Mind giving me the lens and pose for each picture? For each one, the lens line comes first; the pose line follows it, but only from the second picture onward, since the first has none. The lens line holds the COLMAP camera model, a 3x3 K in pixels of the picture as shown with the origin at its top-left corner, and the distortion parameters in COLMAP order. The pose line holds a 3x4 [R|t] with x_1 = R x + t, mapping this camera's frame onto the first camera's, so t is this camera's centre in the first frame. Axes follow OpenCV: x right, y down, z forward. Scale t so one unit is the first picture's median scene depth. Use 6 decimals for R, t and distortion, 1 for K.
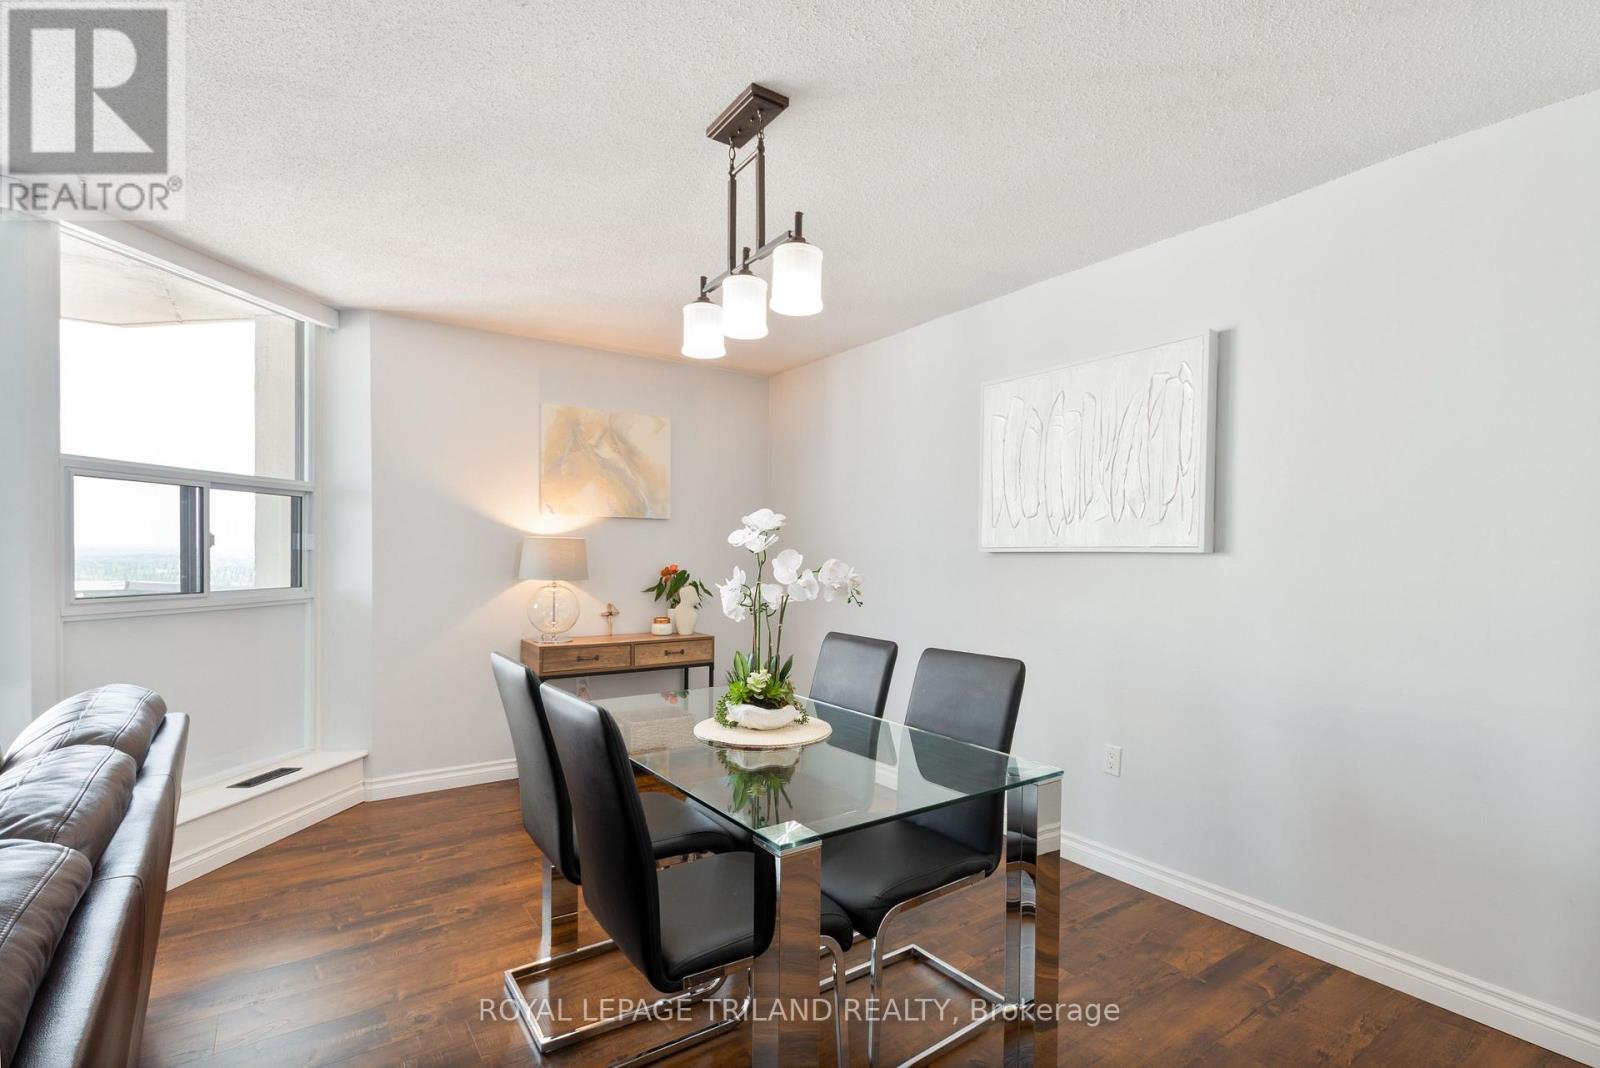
lens RADIAL K [[762.2, 0, 798.5], [0, 762.2, 548.7], [0, 0, 1]] dist [-0.002555, 0.000057]
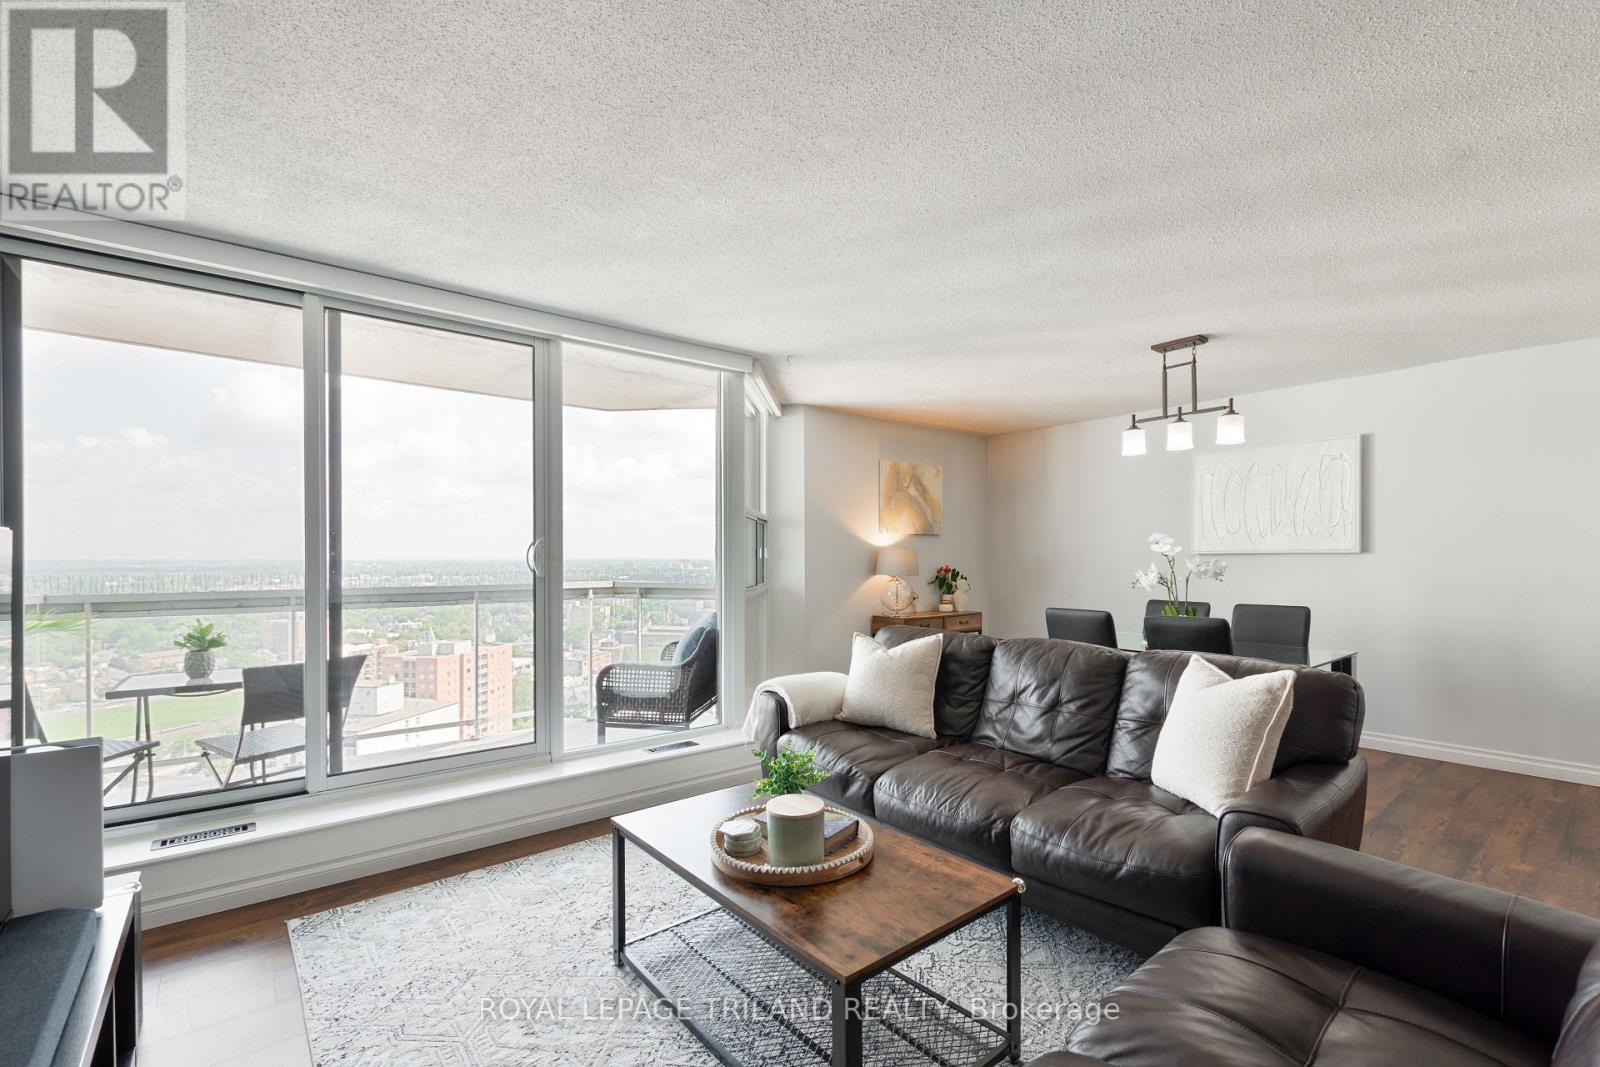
lens RADIAL K [[701.3, 0, 822.3], [0, 701.3, 558.1], [0, 0, 1]] dist [0.003675, -0.001852]
pose [[0.997307, -0.017473, 0.071232, -0.625103], [0.016698, 0.999795, 0.011460, -0.015835], [-0.071418, -0.010240, 0.997394, -0.439300]]
